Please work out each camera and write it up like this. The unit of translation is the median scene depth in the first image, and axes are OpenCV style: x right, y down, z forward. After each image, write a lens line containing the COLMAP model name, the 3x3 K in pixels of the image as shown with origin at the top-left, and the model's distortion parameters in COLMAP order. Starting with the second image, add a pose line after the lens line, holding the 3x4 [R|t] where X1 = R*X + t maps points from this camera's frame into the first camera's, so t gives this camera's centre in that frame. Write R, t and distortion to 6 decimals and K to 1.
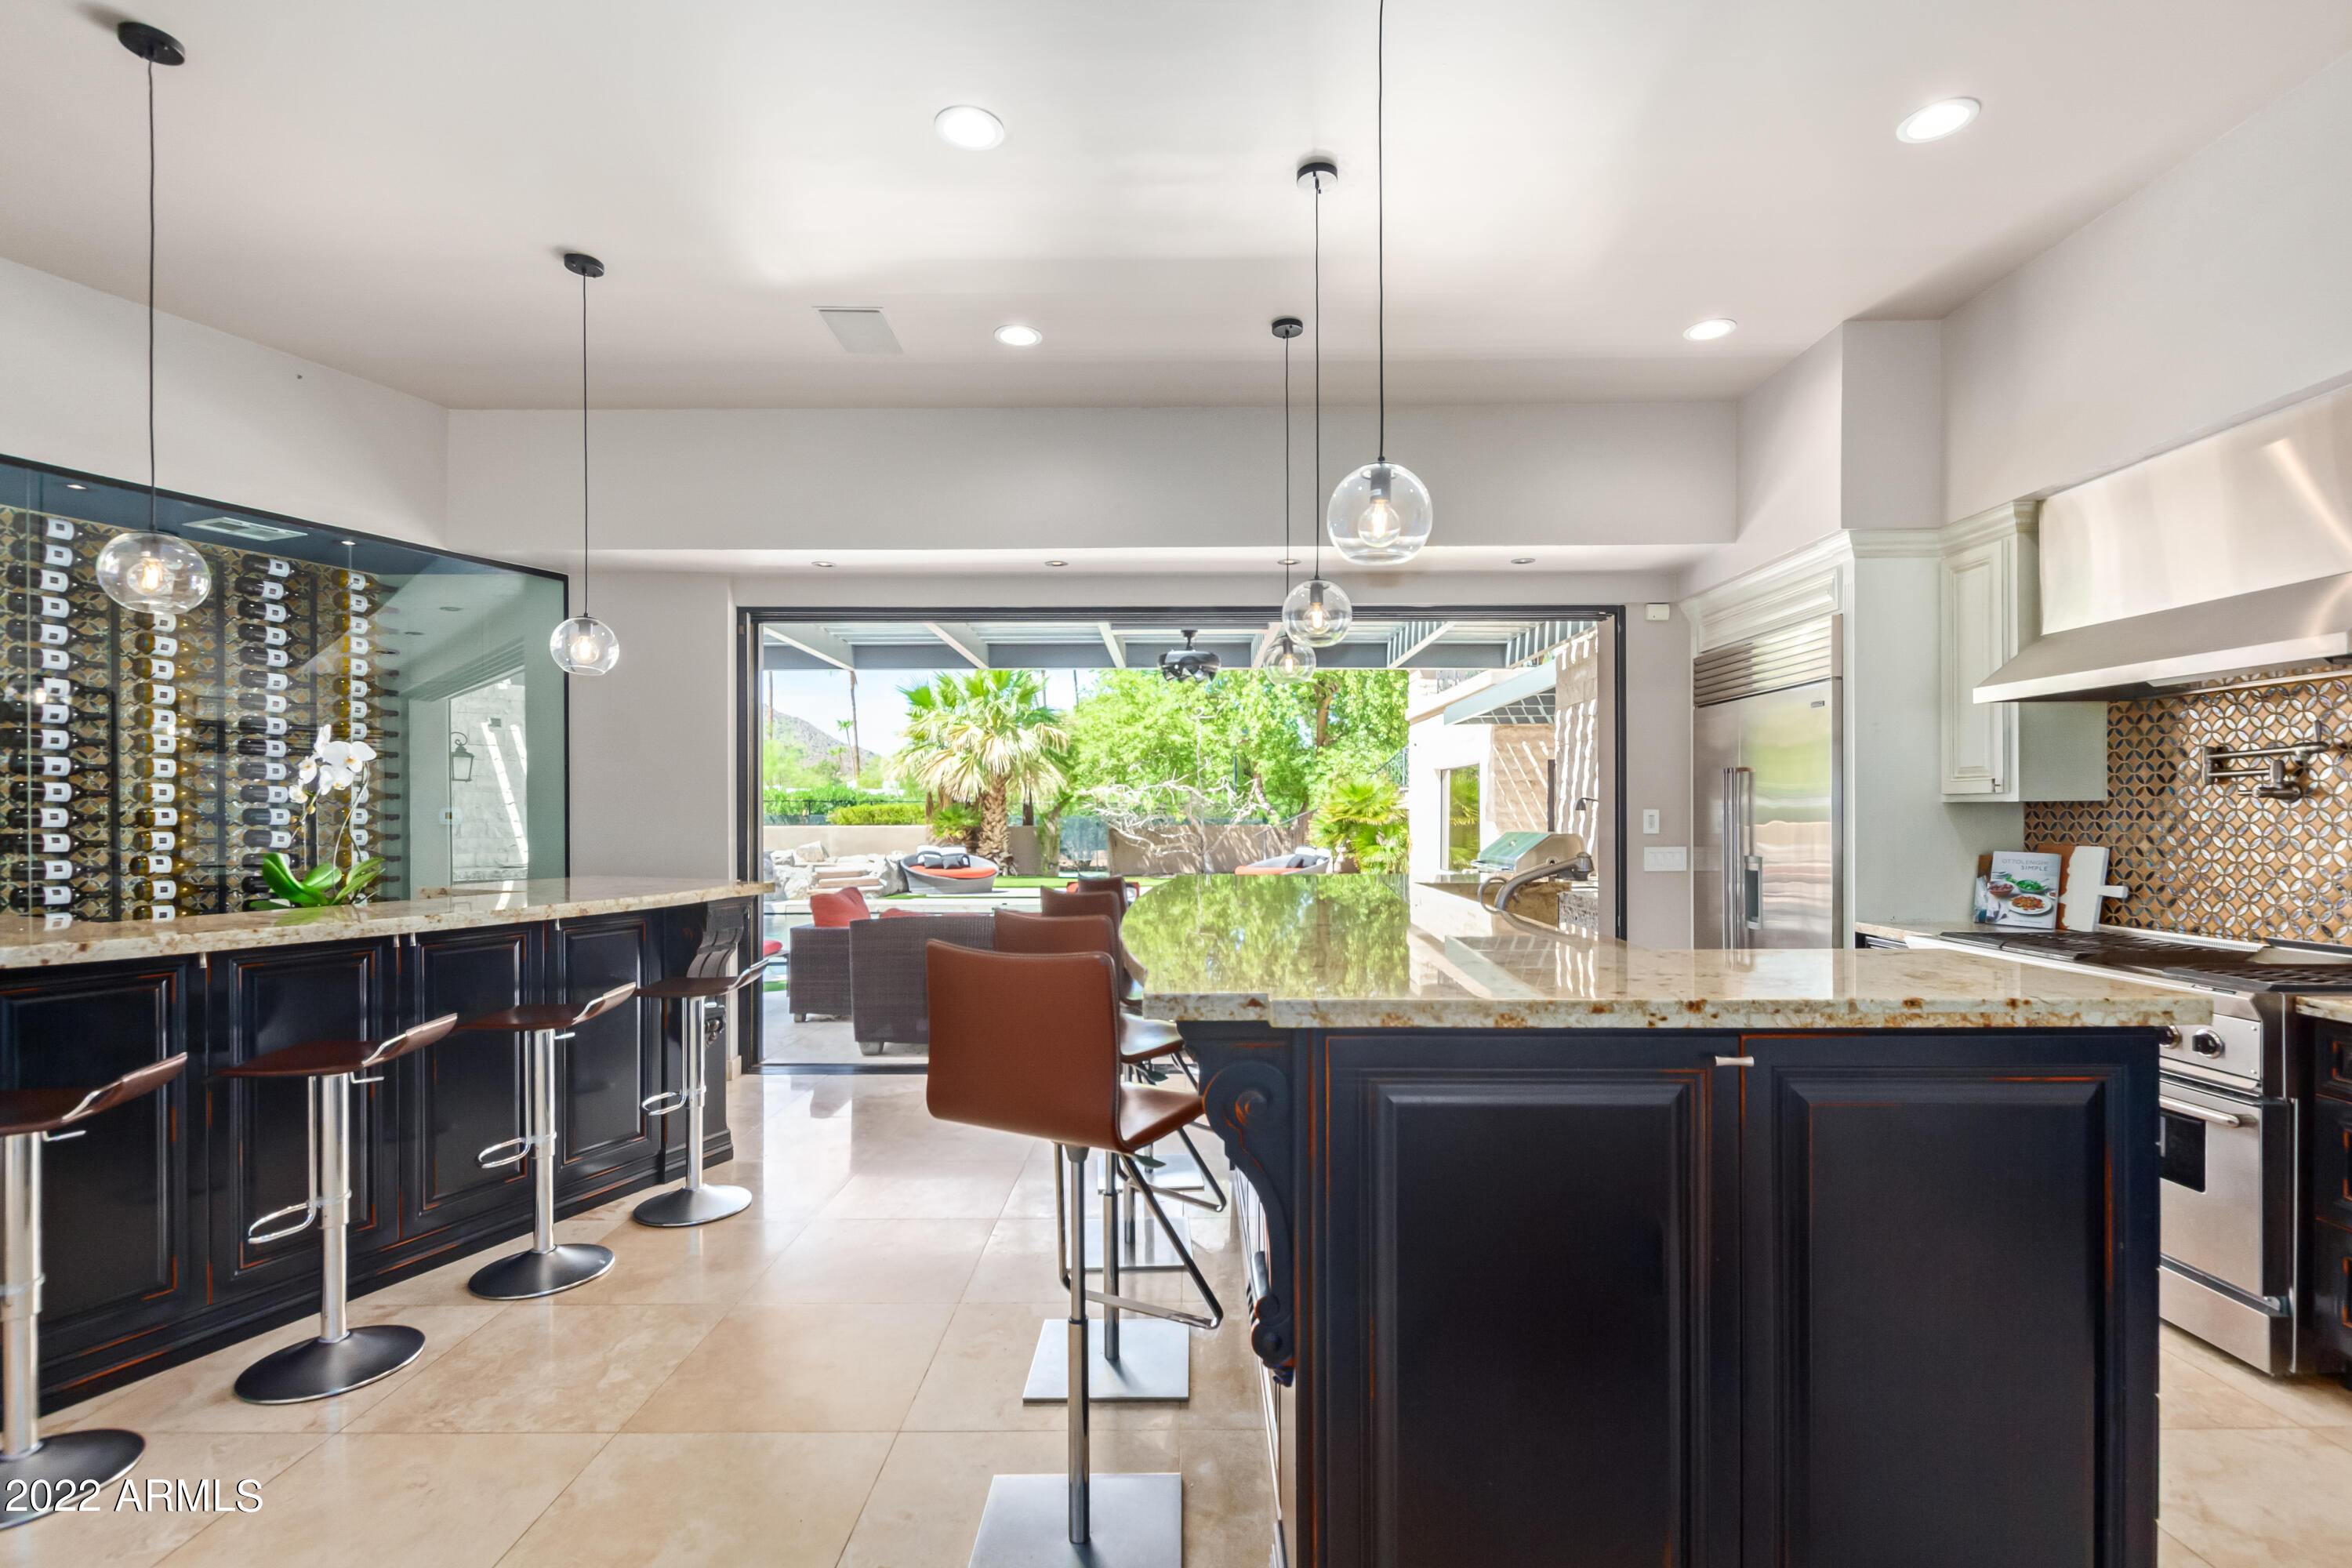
lens RADIAL K [[1079.8, 0, 1188.2], [0, 1079.8, 807.2], [0, 0, 1]] dist [0.008710, -0.002881]
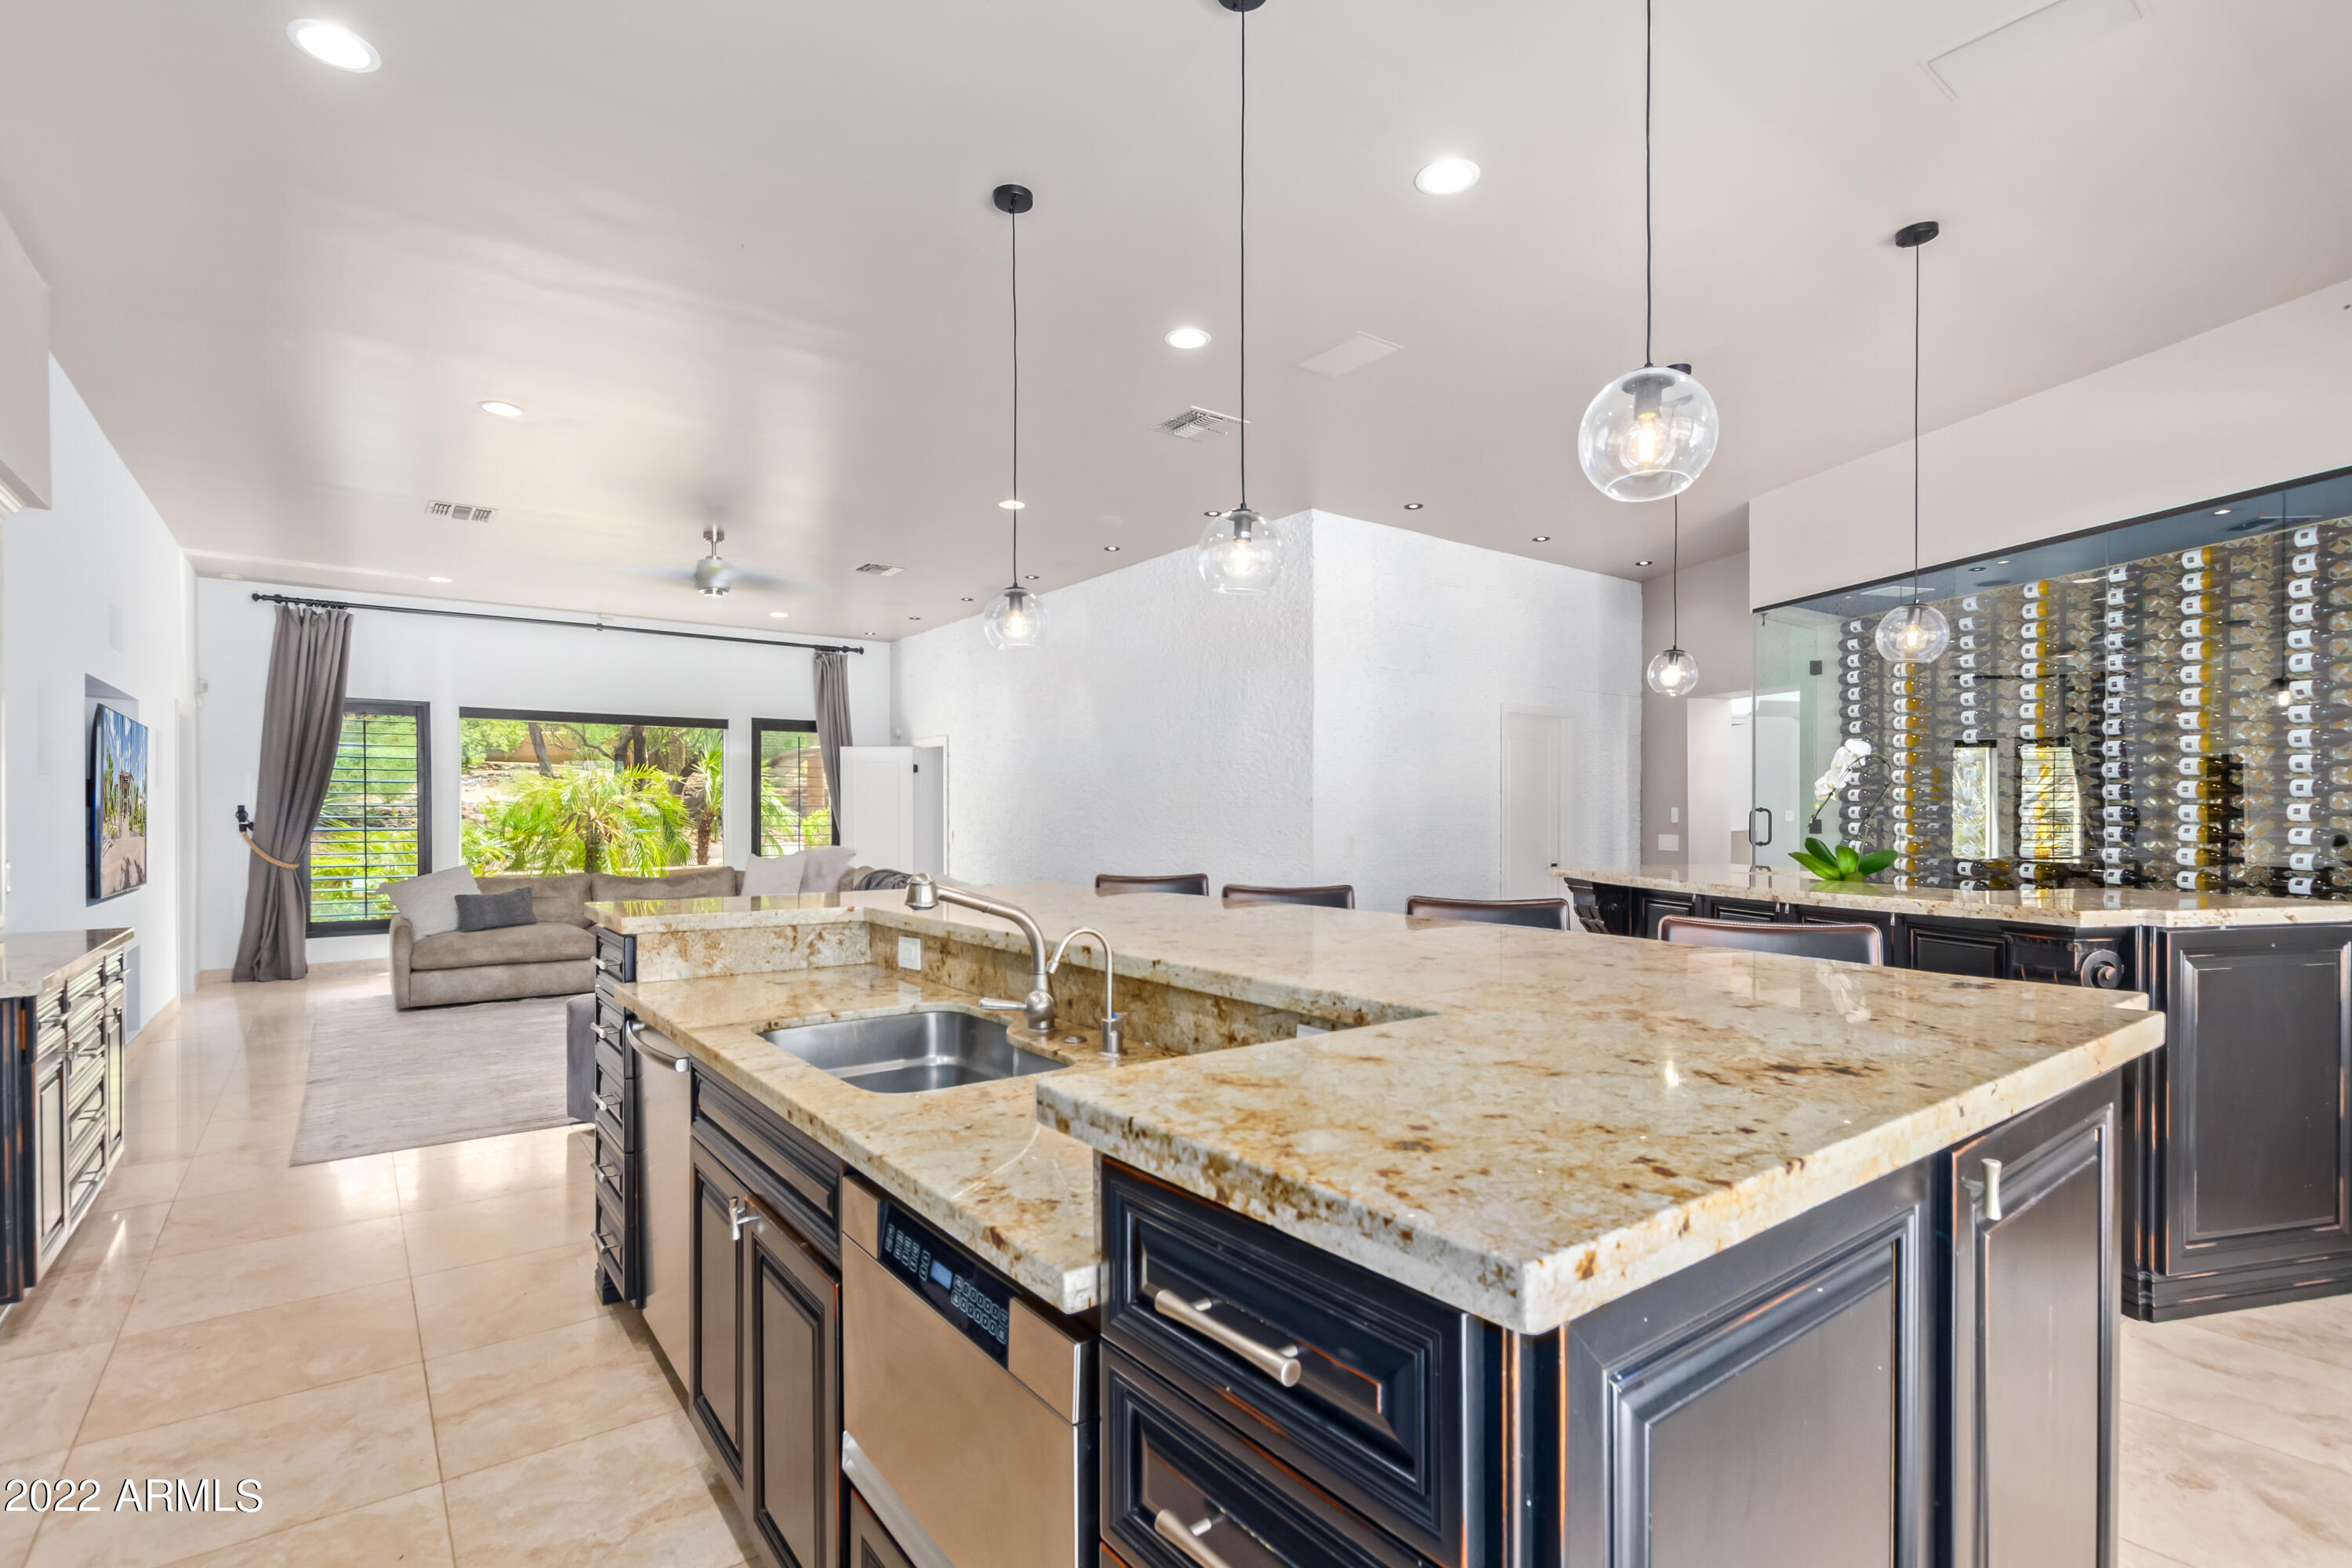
lens RADIAL K [[1079.8, 0, 1152.0], [0, 1079.8, 808.5], [0, 0, 1]] dist [0.008710, -0.002881]
pose [[-0.798364, 0.002522, -0.602170, 0.129003], [0.005321, 0.999982, -0.002867, 0.000796], [0.602152, -0.005493, -0.798363, 0.309479]]
